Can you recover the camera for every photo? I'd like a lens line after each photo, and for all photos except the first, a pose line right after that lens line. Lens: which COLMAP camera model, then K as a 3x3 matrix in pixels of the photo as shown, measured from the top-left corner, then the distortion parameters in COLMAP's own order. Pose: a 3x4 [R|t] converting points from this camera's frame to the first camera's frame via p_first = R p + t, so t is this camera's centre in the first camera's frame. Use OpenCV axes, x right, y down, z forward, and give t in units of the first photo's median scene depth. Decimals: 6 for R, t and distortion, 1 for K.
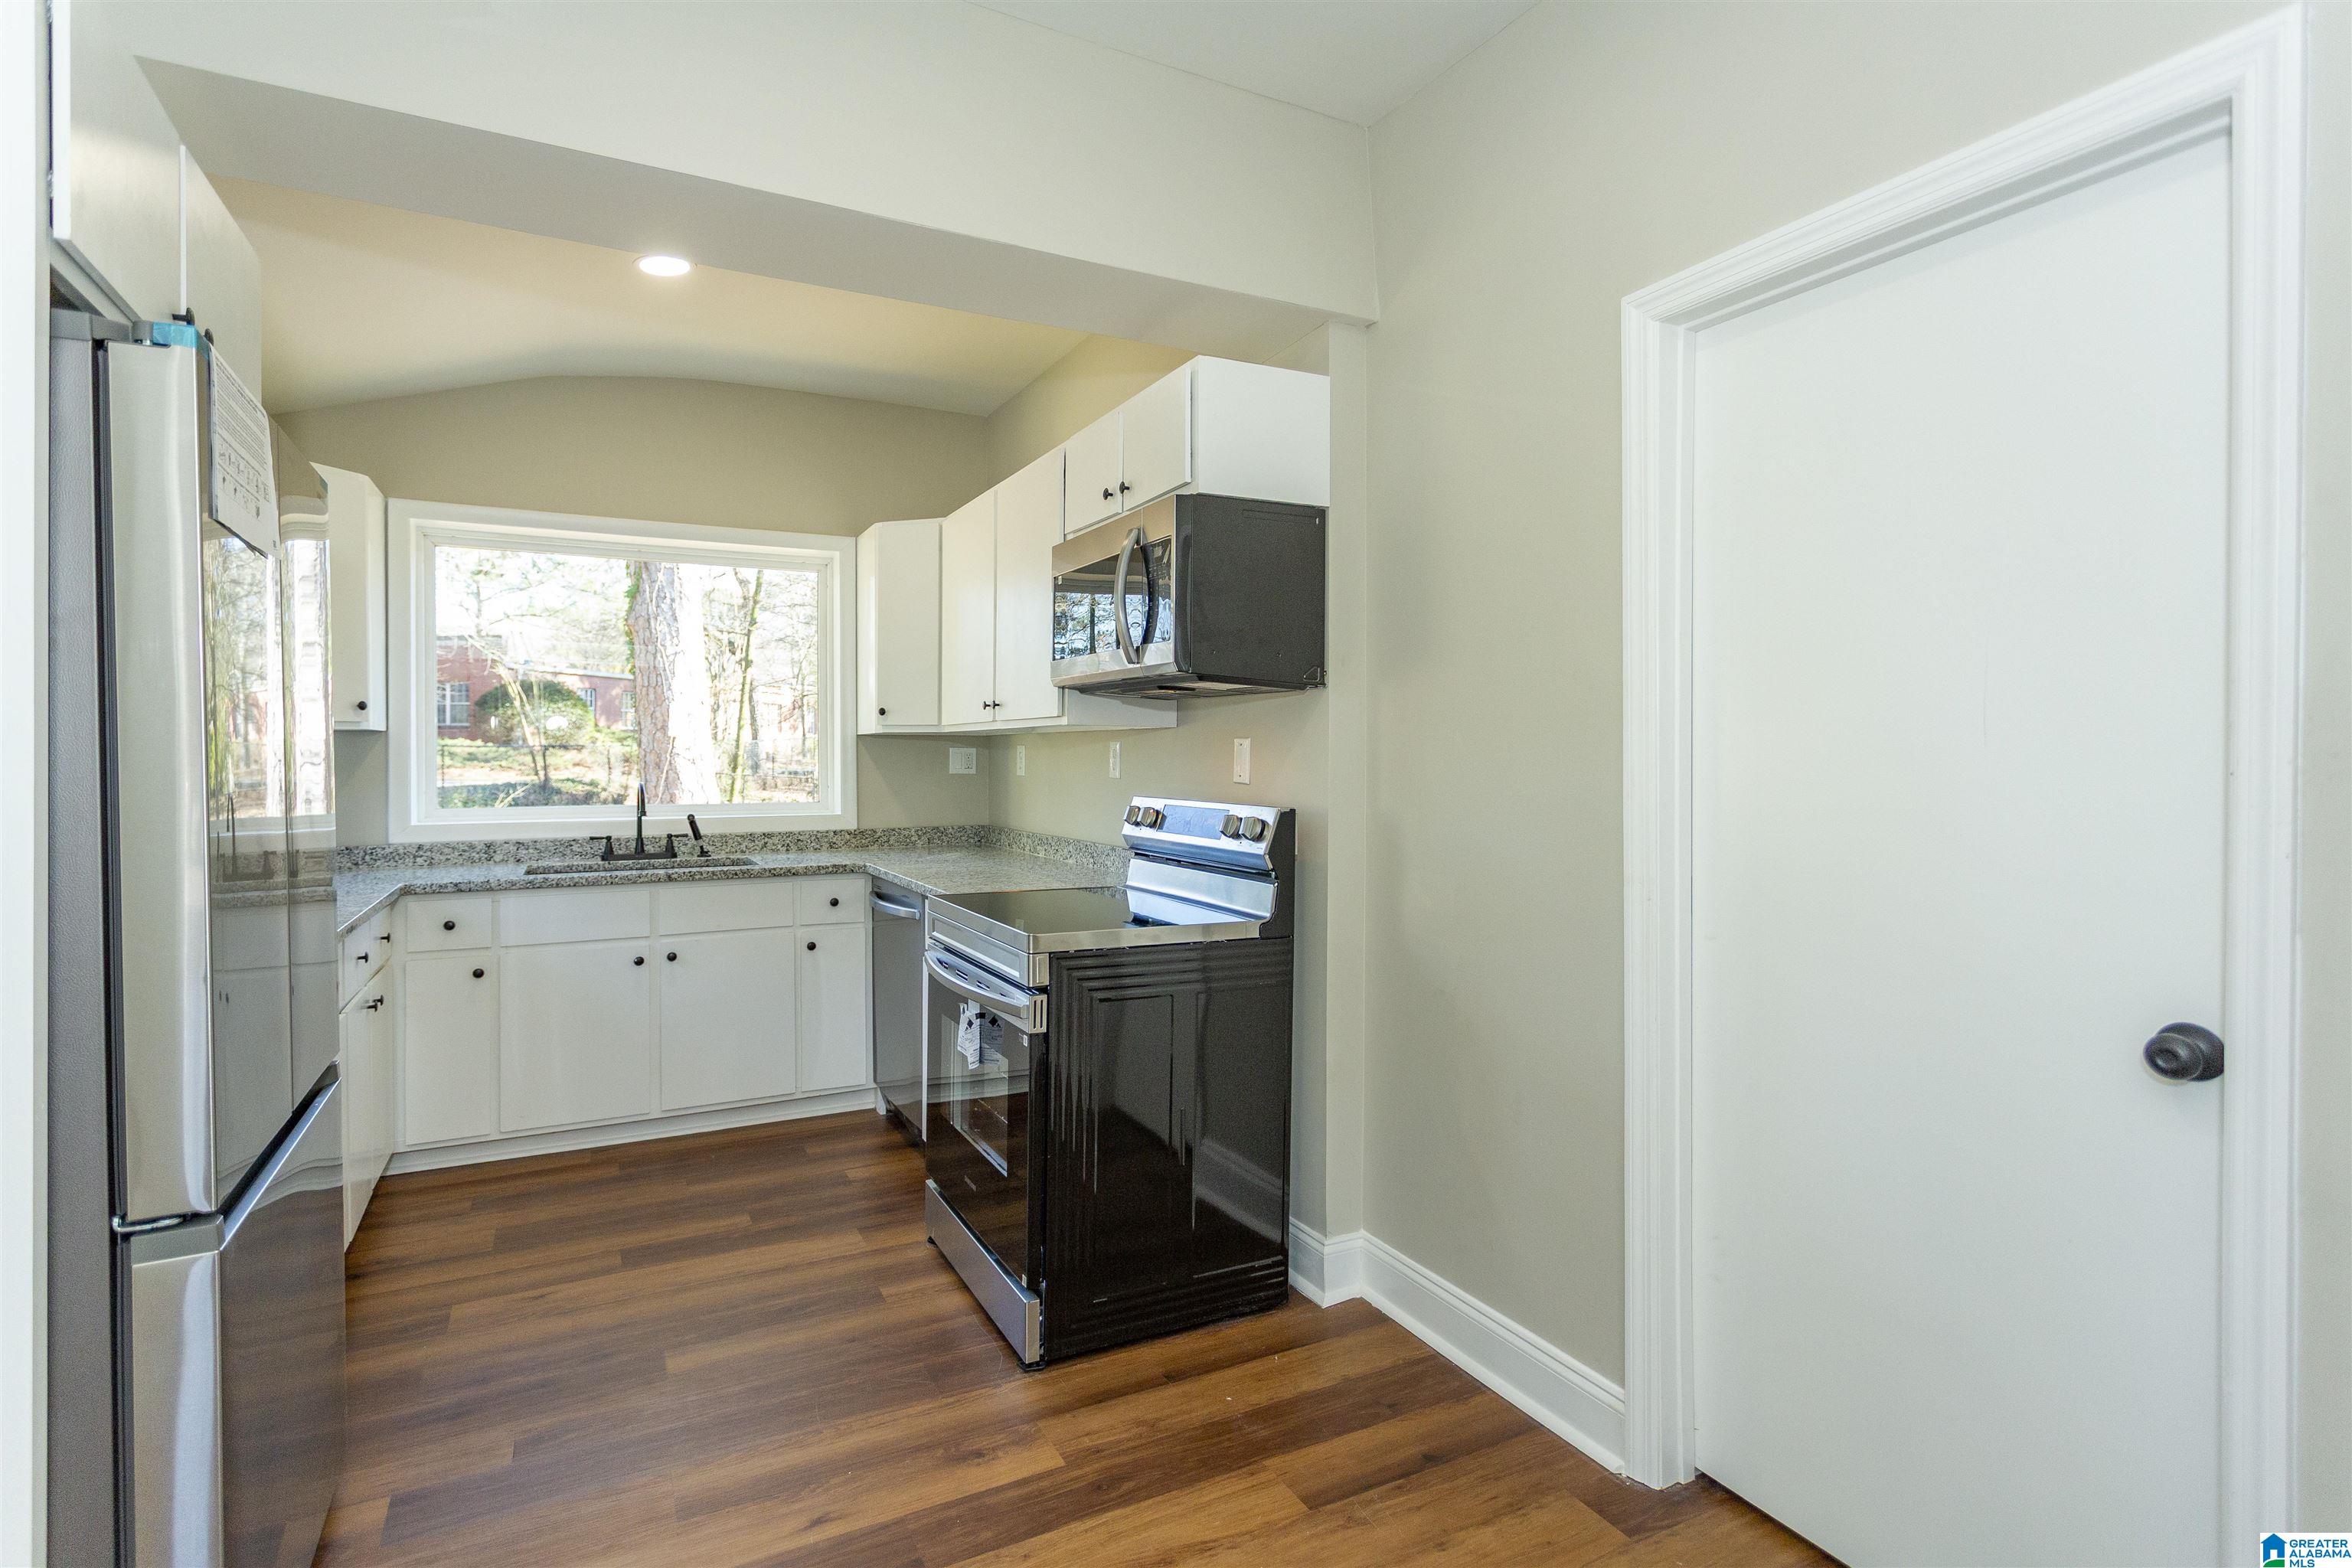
lens RADIAL K [[1116.4, 0, 1157.0], [0, 1116.4, 768.8], [0, 0, 1]] dist [0.002902, 0.000764]
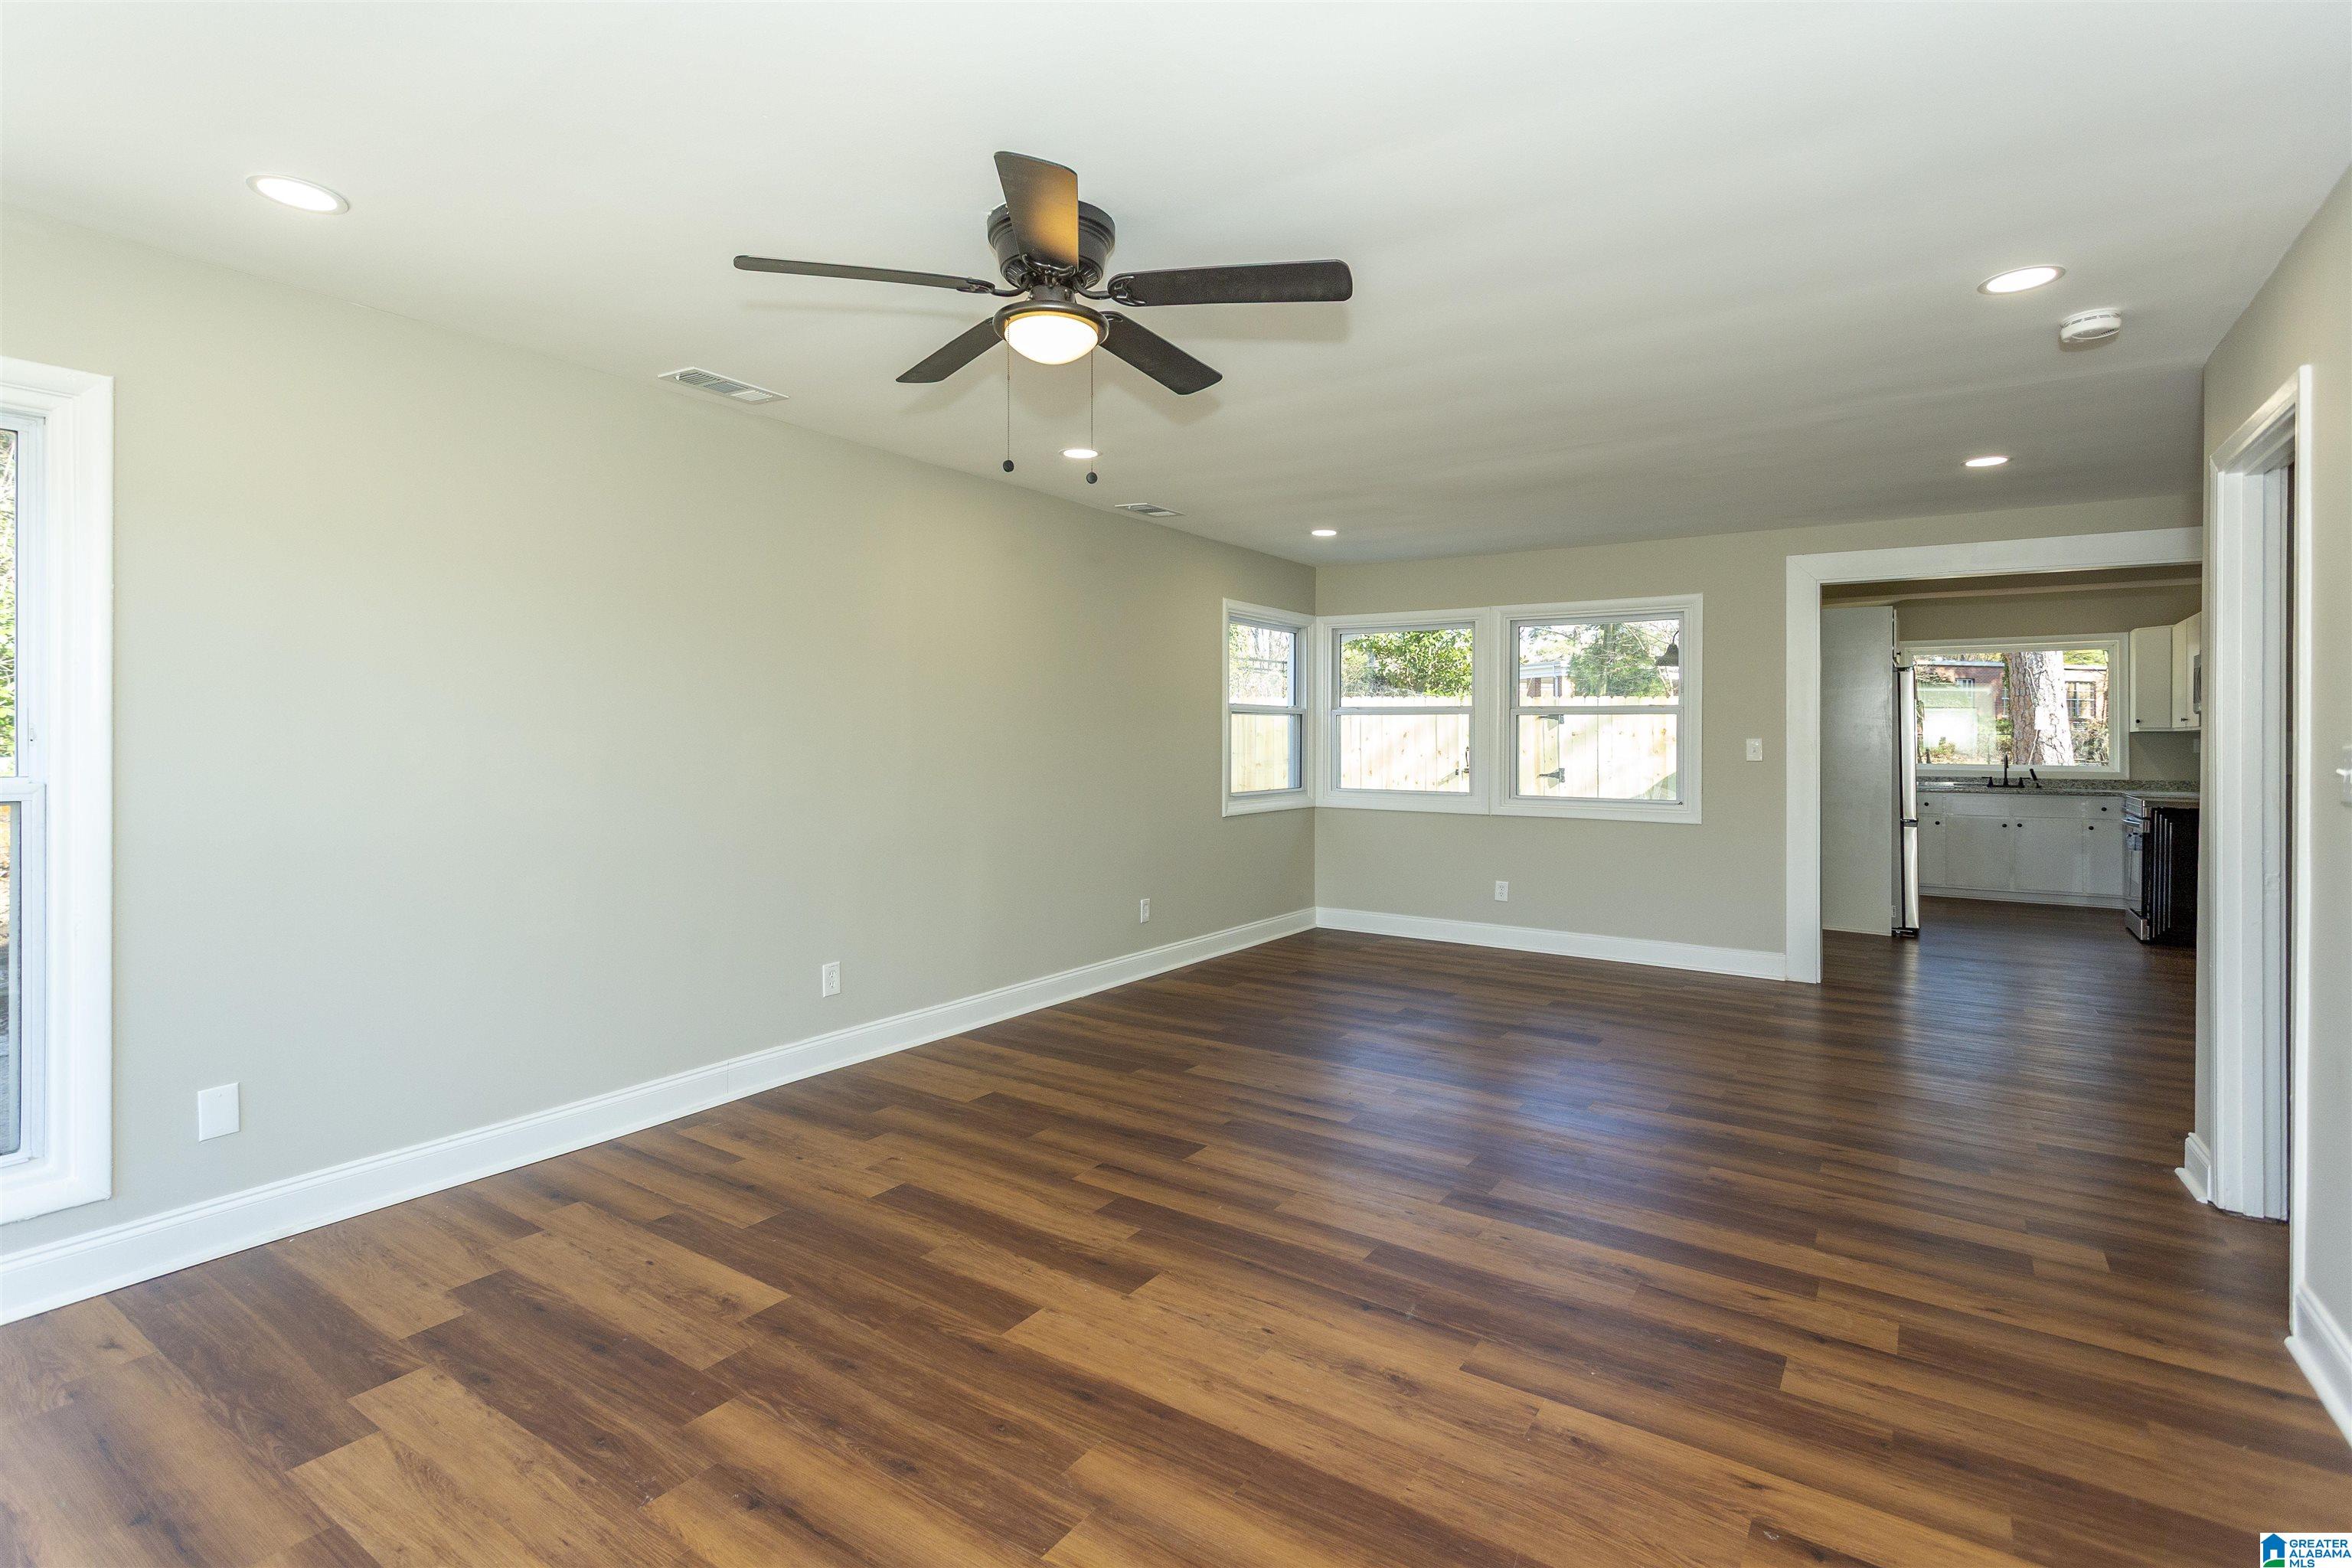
lens RADIAL K [[1116.4, 0, 1183.9], [0, 1116.4, 729.3], [0, 0, 1]] dist [0.002902, 0.000764]
pose [[0.470203, -0.012340, -0.882472, 0.954329], [-0.008157, 0.999799, -0.018327, 0.019771], [0.882520, 0.015816, 0.470008, -1.939456]]
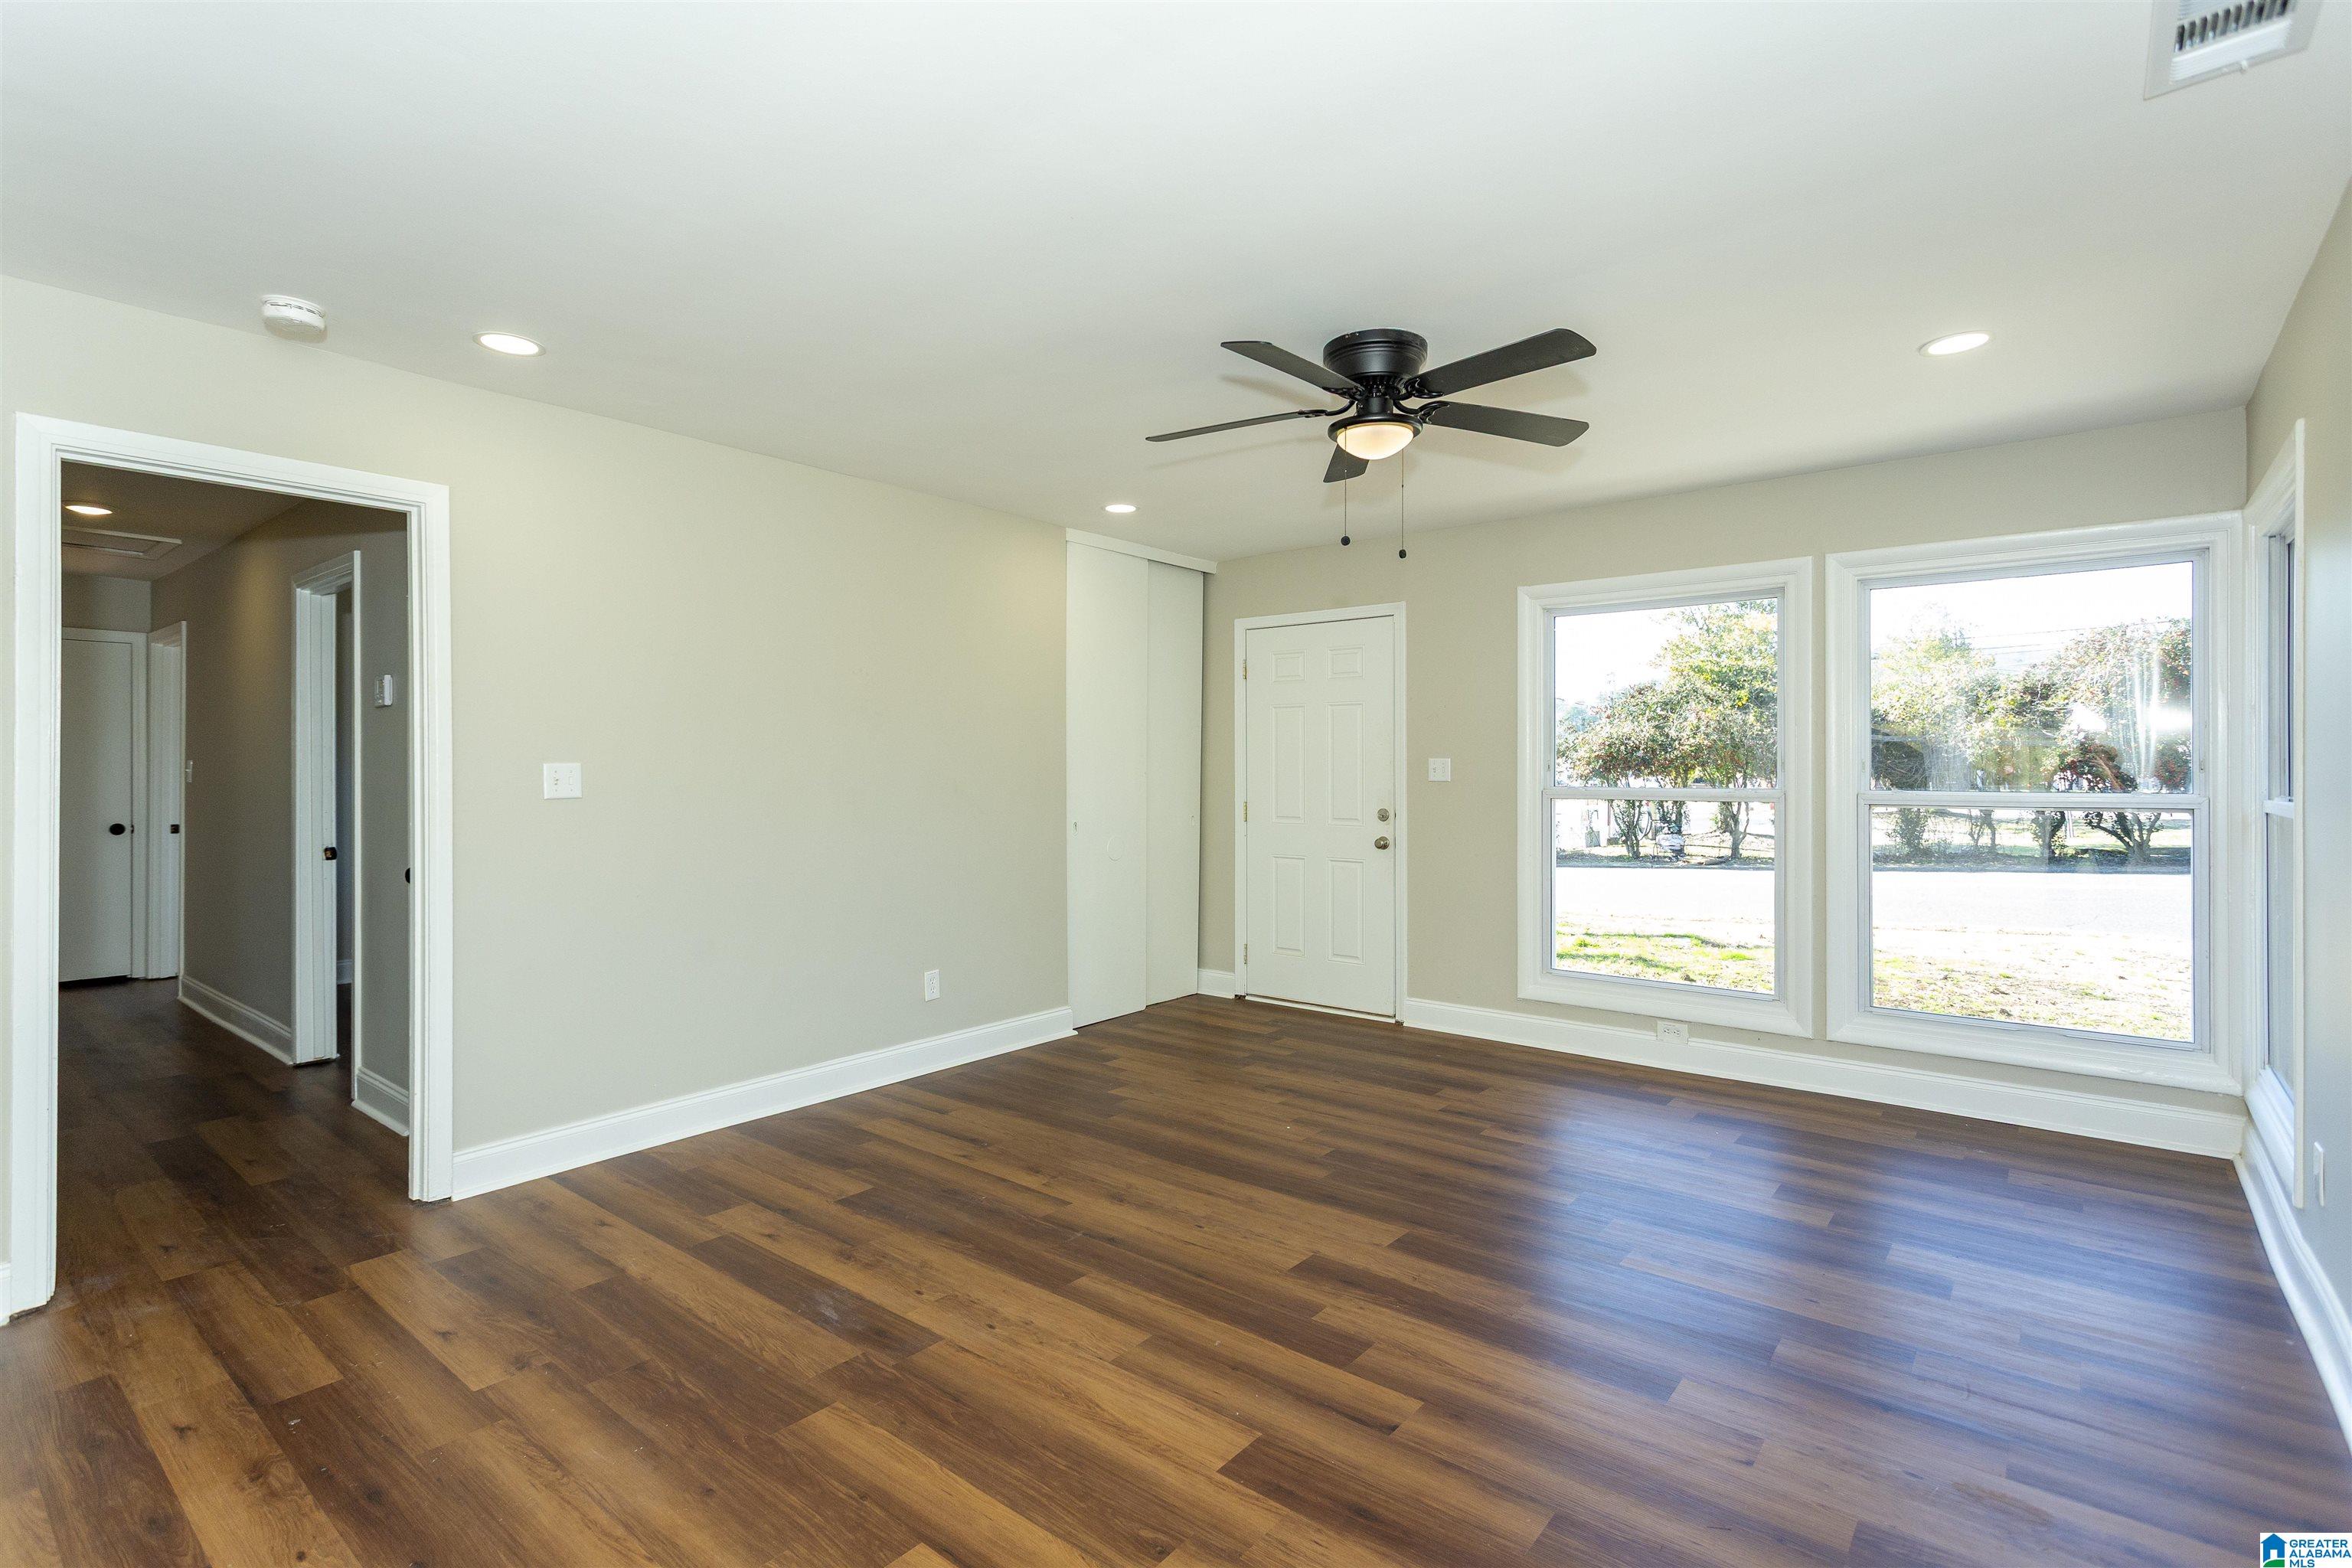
lens RADIAL K [[1116.4, 0, 1174.5], [0, 1116.4, 767.0], [0, 0, 1]] dist [0.002902, 0.000764]
pose [[-0.385796, -0.009876, 0.922531, -0.516013], [0.003341, 0.999921, 0.012102, 0.005043], [-0.922578, 0.007751, -0.385732, -1.166103]]
